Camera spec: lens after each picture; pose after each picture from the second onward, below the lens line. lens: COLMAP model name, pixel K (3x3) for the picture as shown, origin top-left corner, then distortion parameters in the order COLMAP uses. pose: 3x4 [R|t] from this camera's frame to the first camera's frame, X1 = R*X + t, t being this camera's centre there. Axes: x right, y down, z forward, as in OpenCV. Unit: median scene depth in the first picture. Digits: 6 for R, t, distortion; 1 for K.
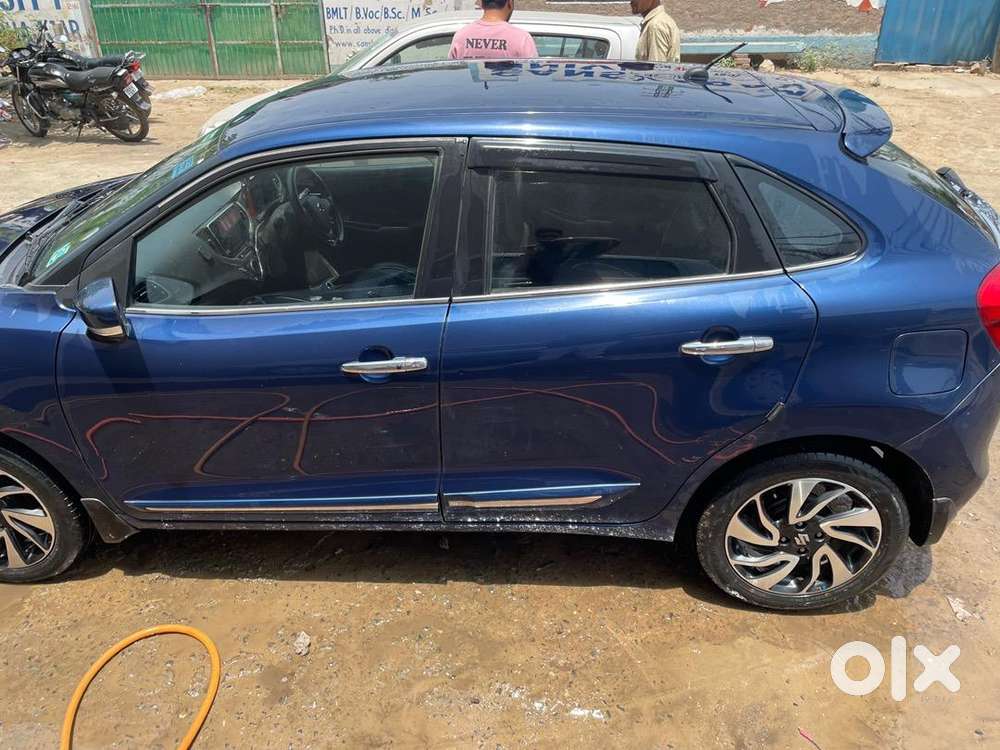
lens RADIAL K [[757.2, 0, 501.9], [0, 757.2, 361.0], [0, 0, 1]] dist [0.080032, -0.102966]
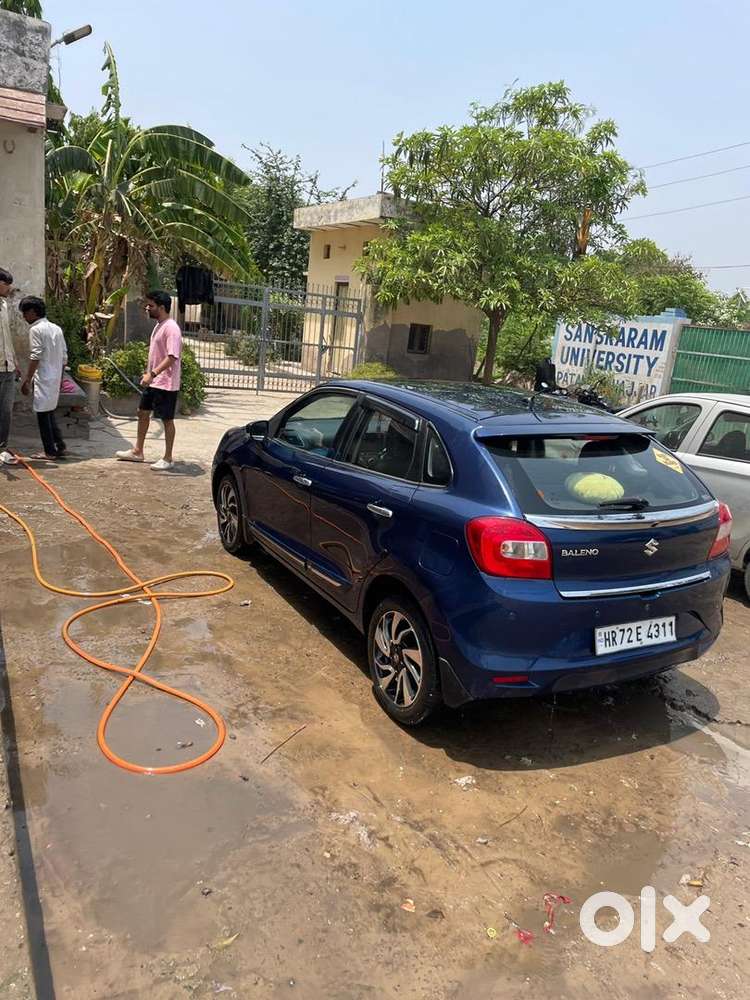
lens RADIAL K [[757.2, 0, 383.3], [0, 757.2, 502.2], [0, 0, 1]] dist [0.080032, -0.102966]
pose [[0.529487, 0.265496, -0.805702, 1.523931], [-0.489698, 0.871200, -0.034738, 0.018840], [0.692705, 0.412944, 0.591301, -0.077344]]
